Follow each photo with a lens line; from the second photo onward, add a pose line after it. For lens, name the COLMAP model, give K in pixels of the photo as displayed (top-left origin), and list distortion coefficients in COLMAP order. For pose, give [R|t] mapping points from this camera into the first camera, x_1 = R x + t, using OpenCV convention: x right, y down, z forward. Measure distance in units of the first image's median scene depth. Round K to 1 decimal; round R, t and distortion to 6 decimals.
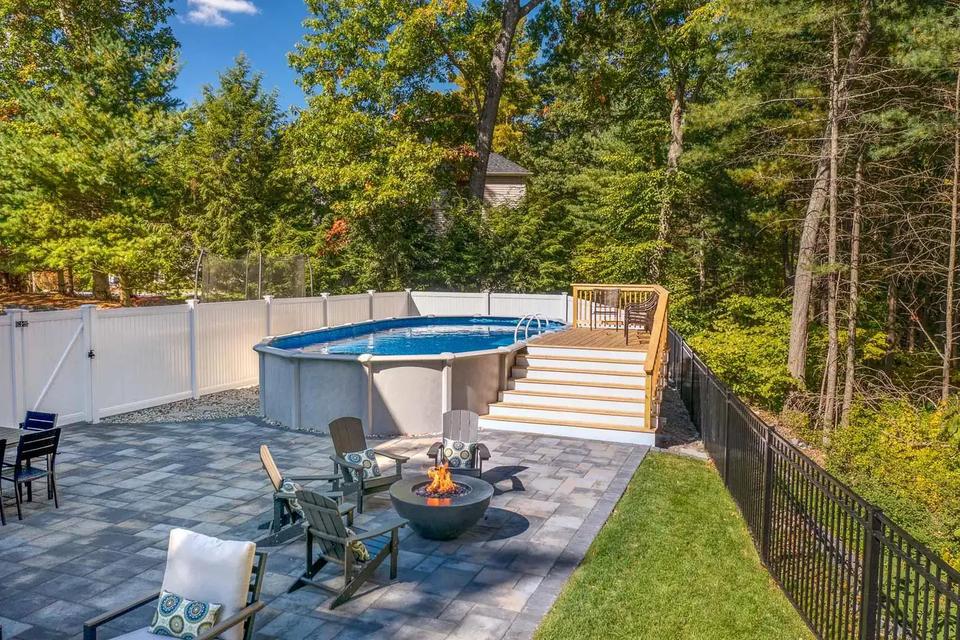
lens RADIAL K [[753.6, 0, 476.0], [0, 753.6, 321.3], [0, 0, 1]] dist [-0.001388, 0.002129]
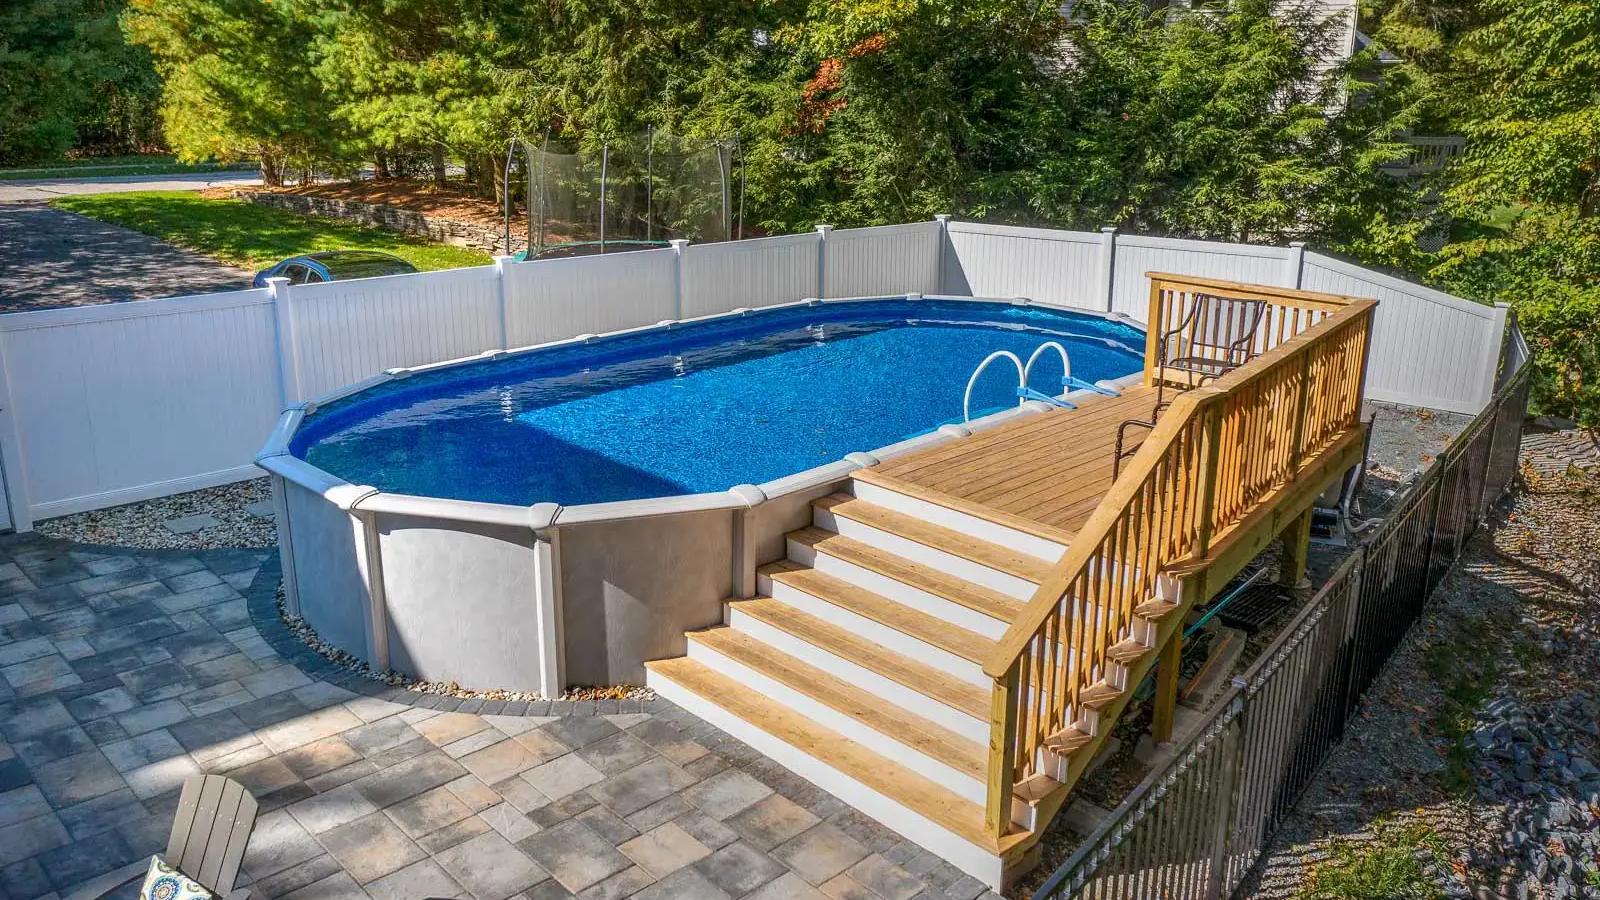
lens RADIAL K [[1261.7, 0, 793.3], [0, 1261.7, 448.1], [0, 0, 1]] dist [-0.009399, -0.000576]
pose [[0.895657, 0.126419, -0.426399, 0.177277], [-0.035471, 0.976001, 0.214858, -0.066655], [0.443328, -0.177314, 0.878647, 0.250366]]
